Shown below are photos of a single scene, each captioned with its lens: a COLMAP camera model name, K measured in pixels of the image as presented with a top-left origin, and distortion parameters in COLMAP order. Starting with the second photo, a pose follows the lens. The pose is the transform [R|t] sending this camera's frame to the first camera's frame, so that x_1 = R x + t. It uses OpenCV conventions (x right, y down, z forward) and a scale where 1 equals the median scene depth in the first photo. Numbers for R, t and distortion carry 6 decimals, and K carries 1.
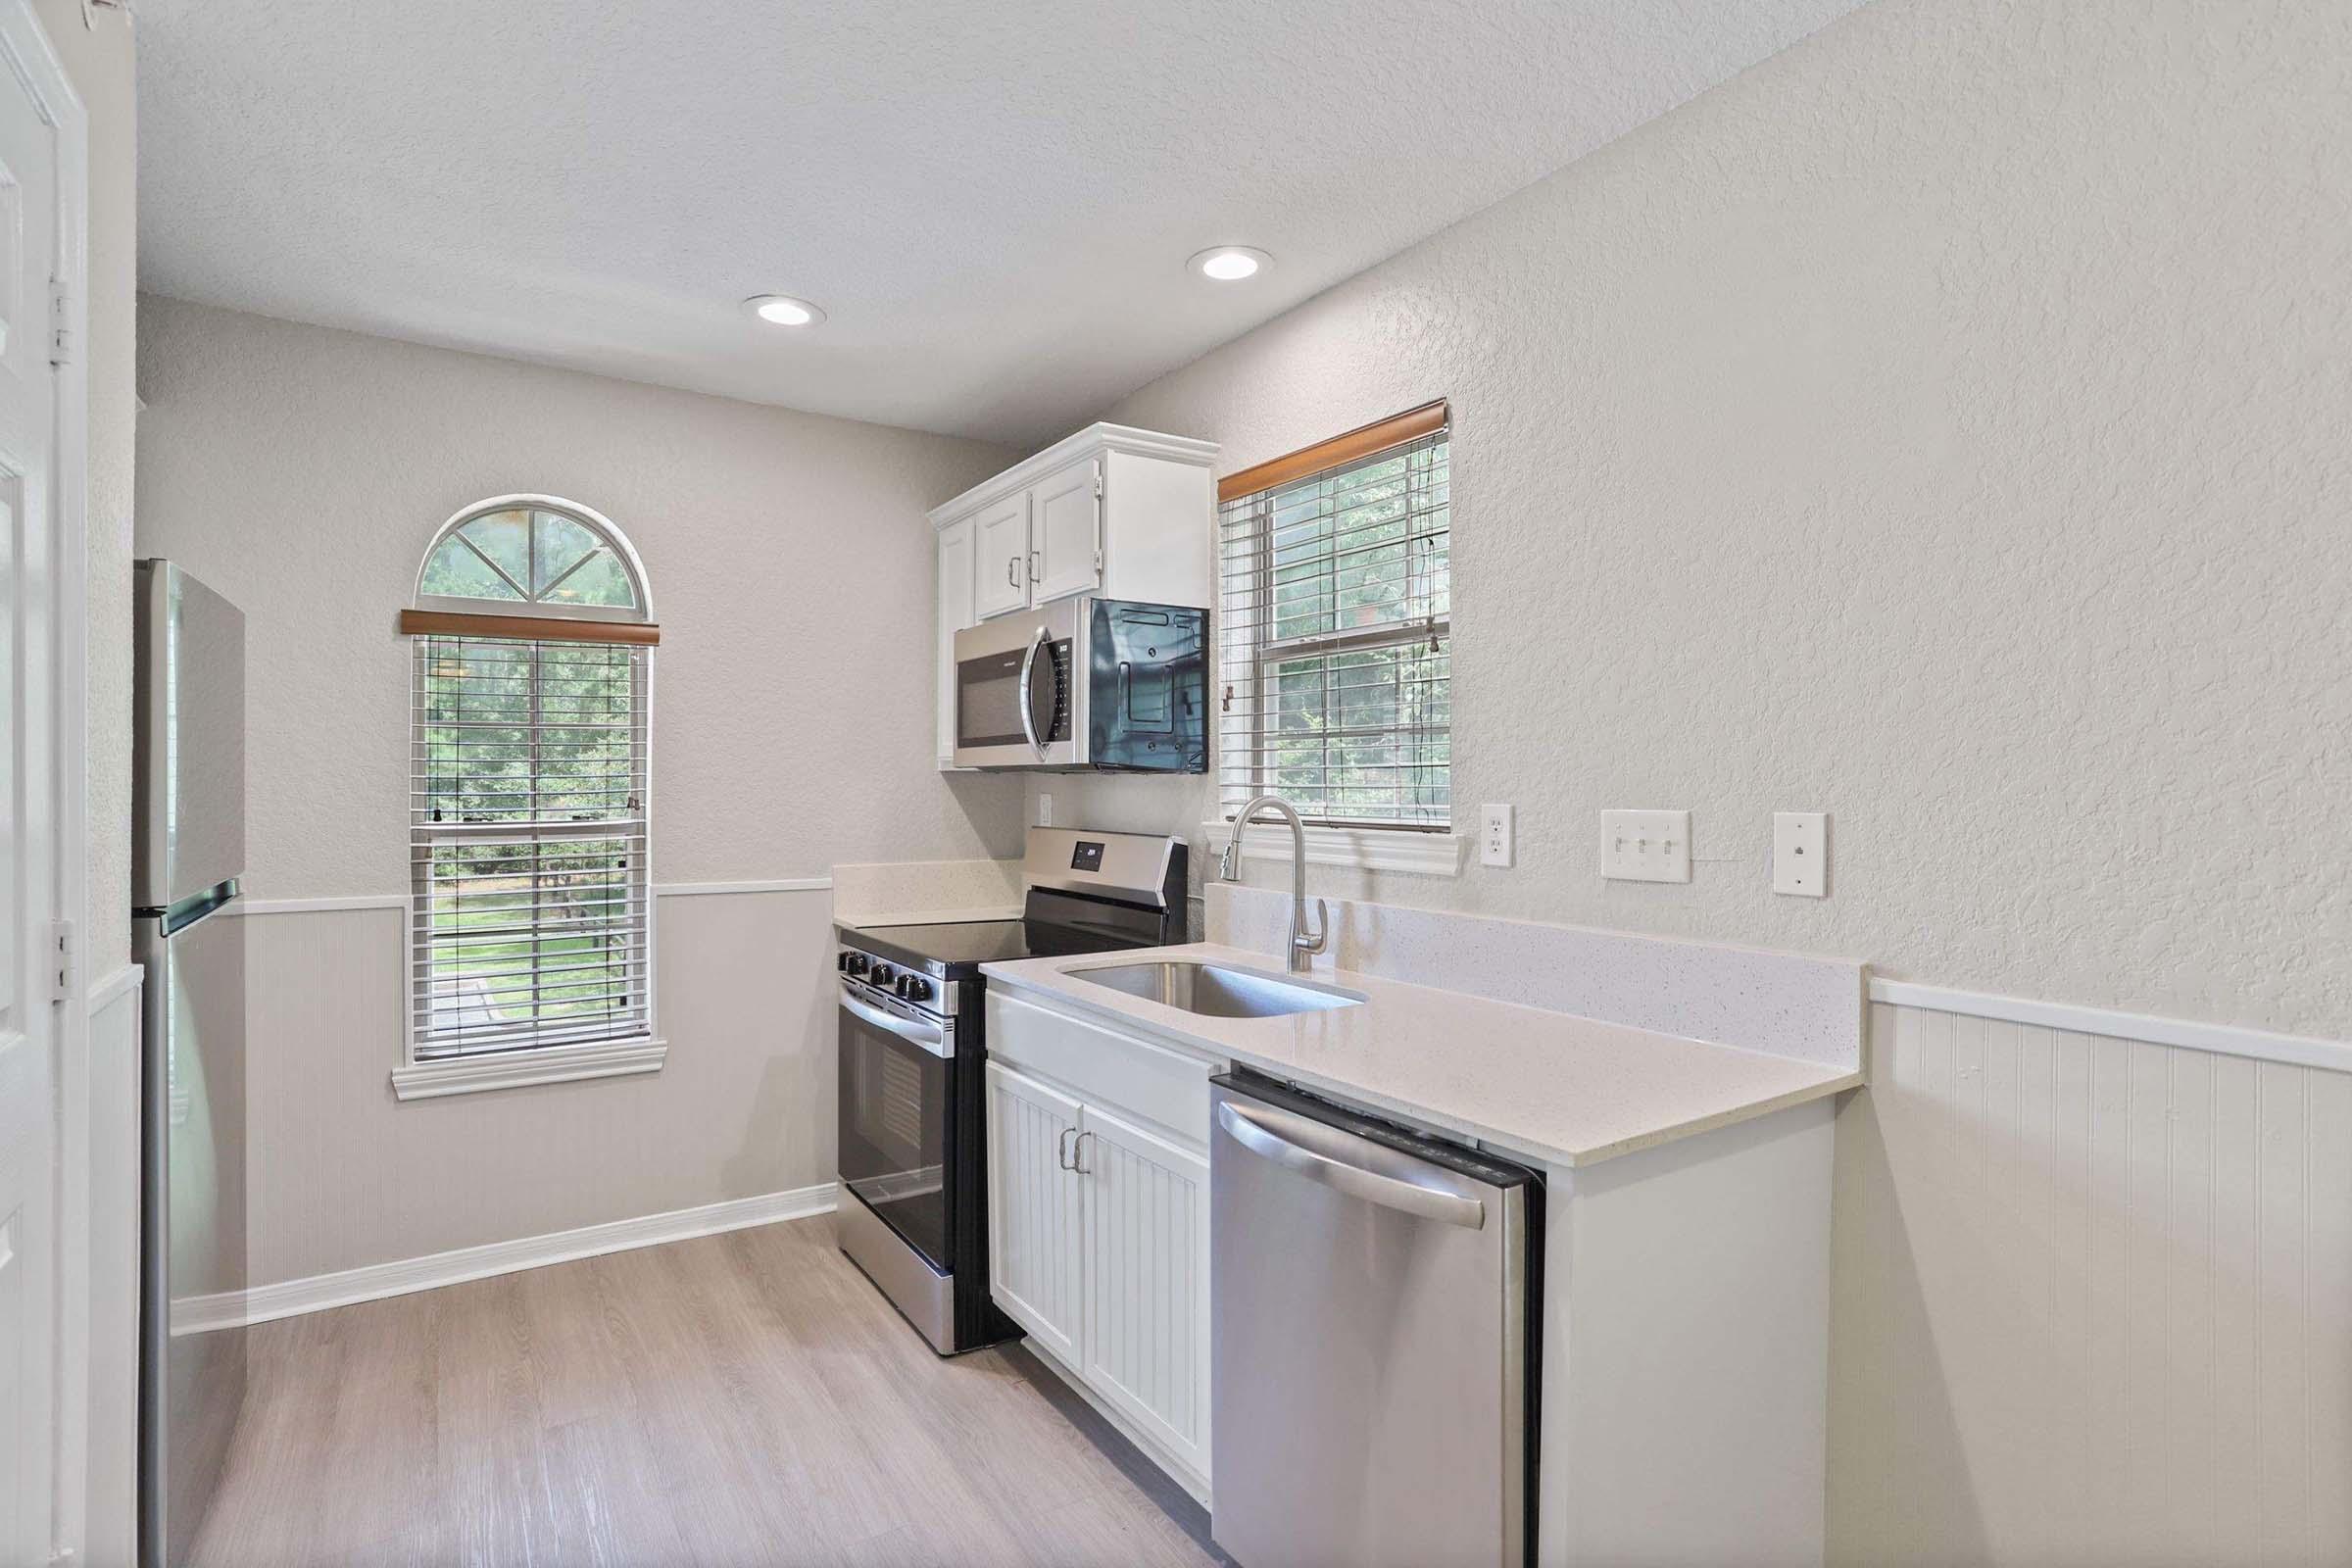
lens RADIAL K [[1165.3, 0, 1169.8], [0, 1165.3, 783.5], [0, 0, 1]] dist [-0.065450, 0.039395]
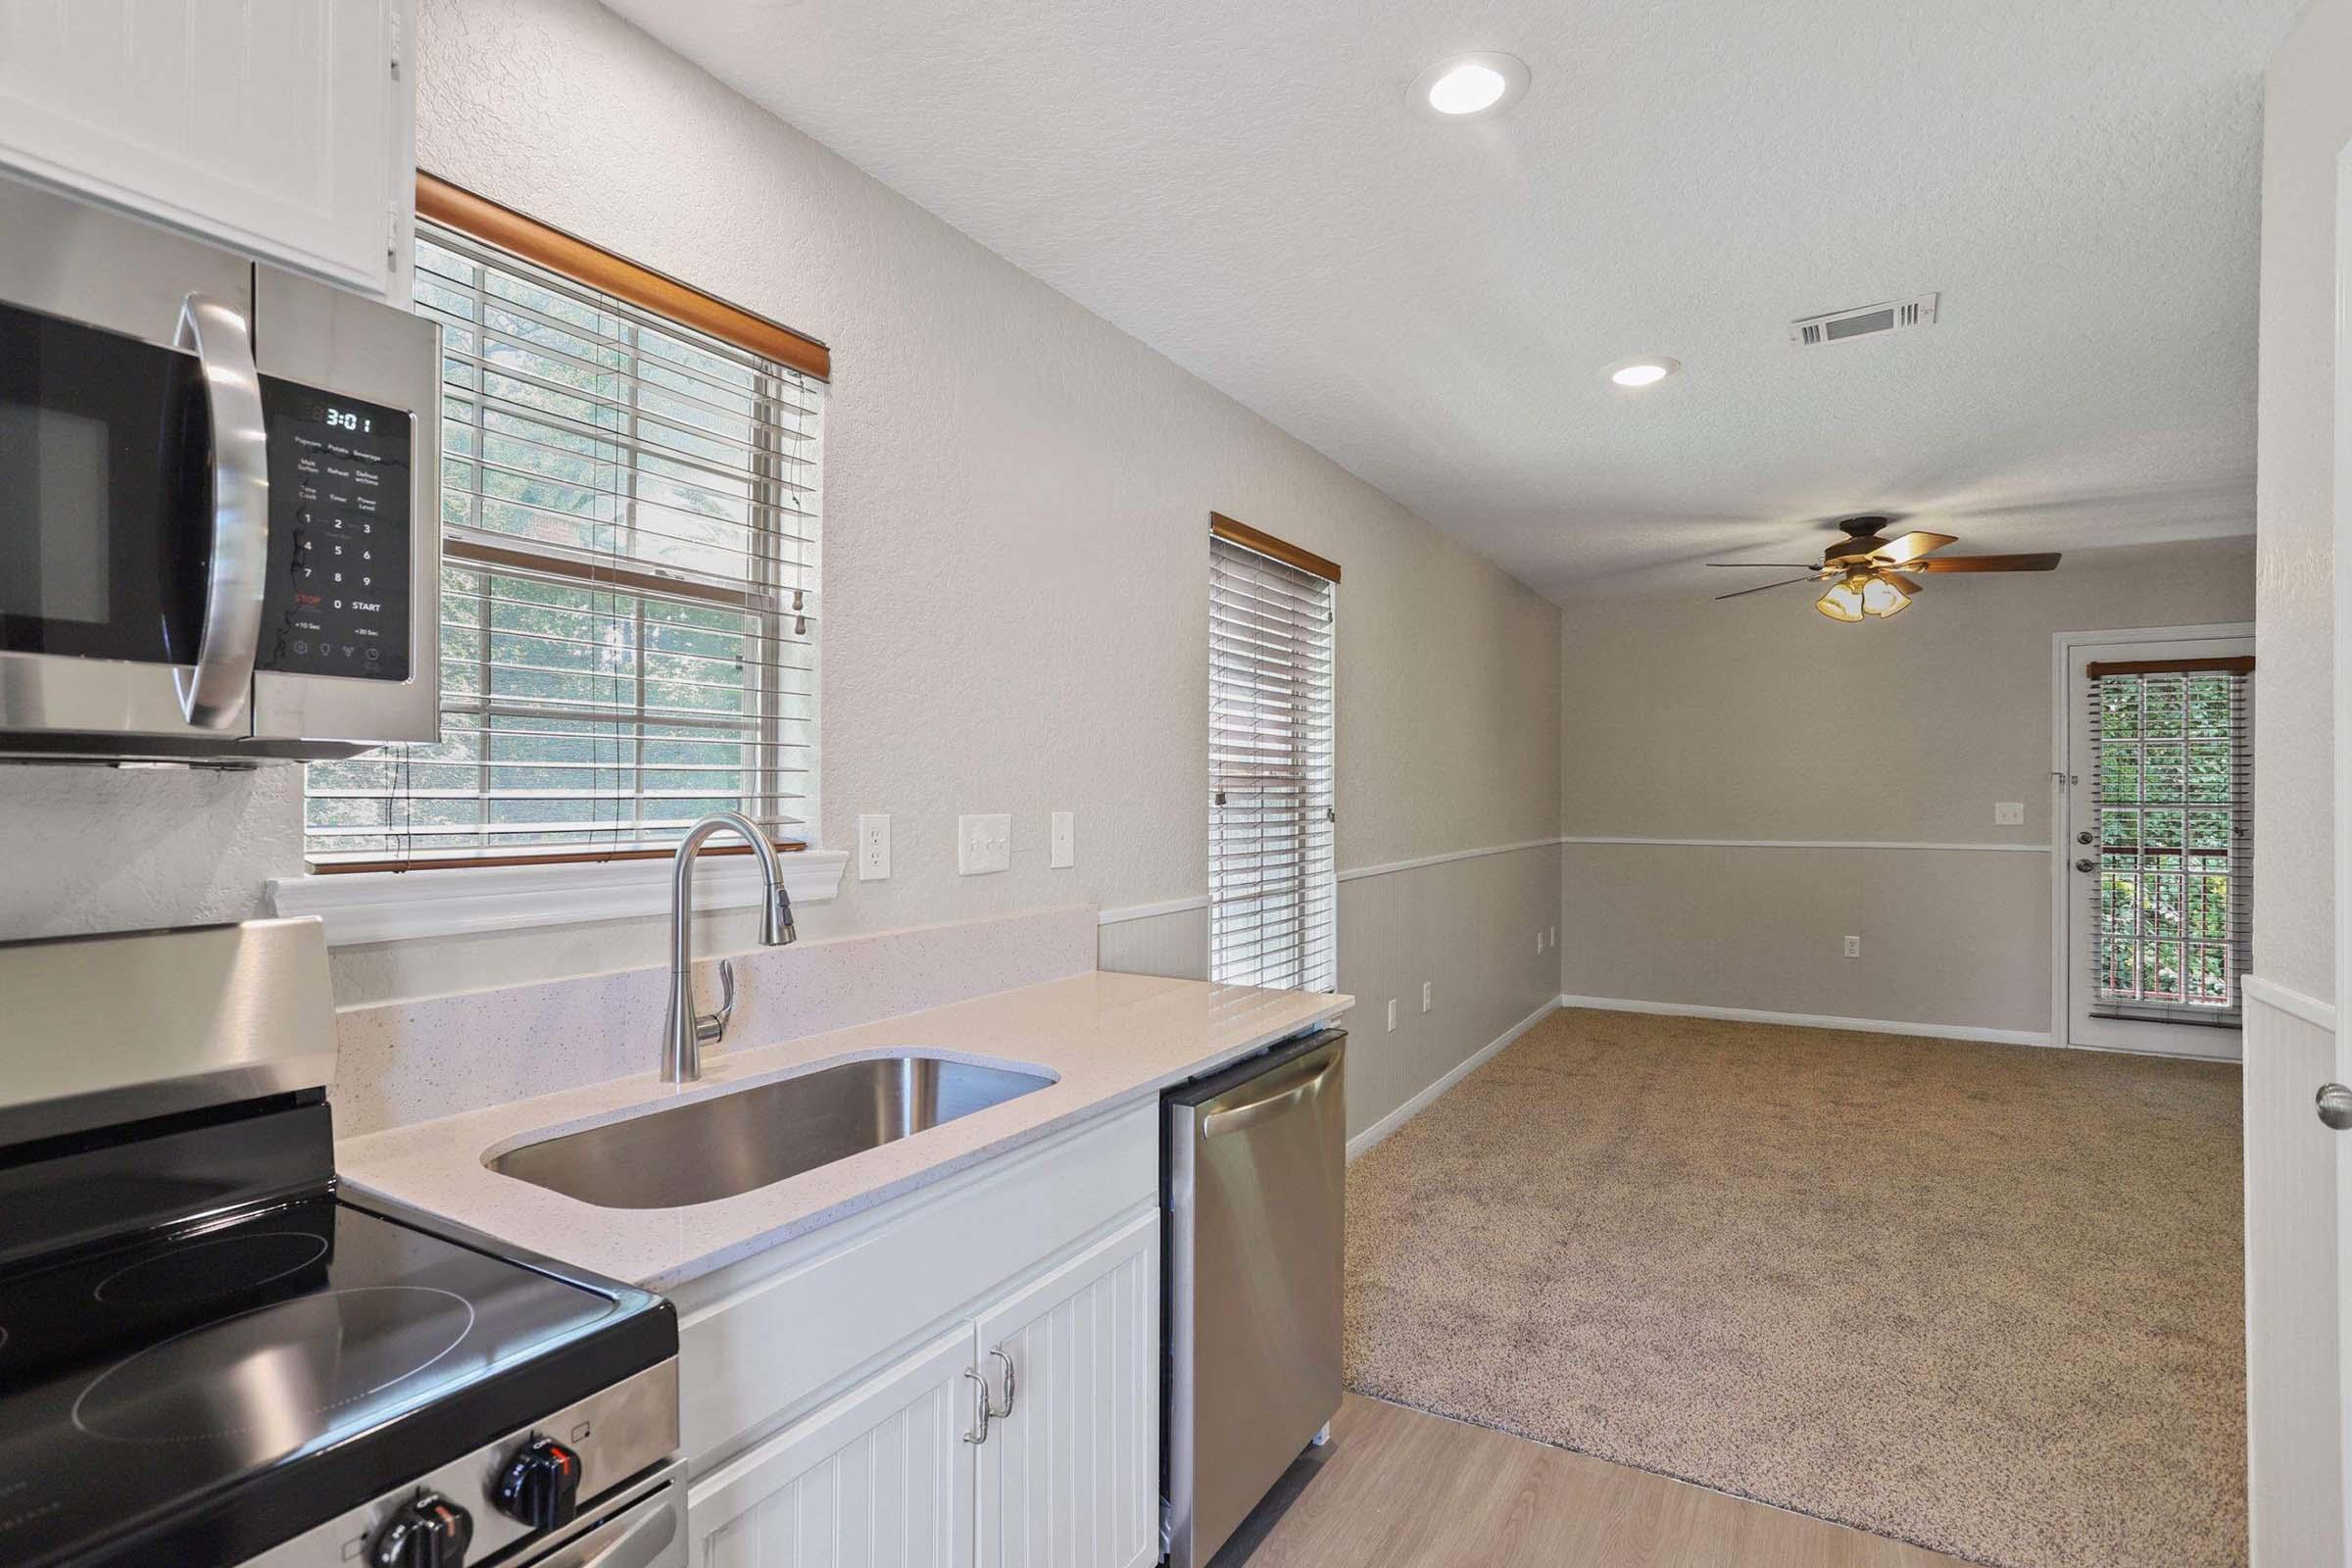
lens RADIAL K [[1177.8, 0, 1146.0], [0, 1177.8, 794.1], [0, 0, 1]] dist [-0.065254, 0.040452]
pose [[-0.438068, -0.004664, 0.898930, -0.520788], [-0.004792, 0.999984, 0.002853, -0.001721], [-0.898929, -0.003058, -0.438083, 0.938151]]
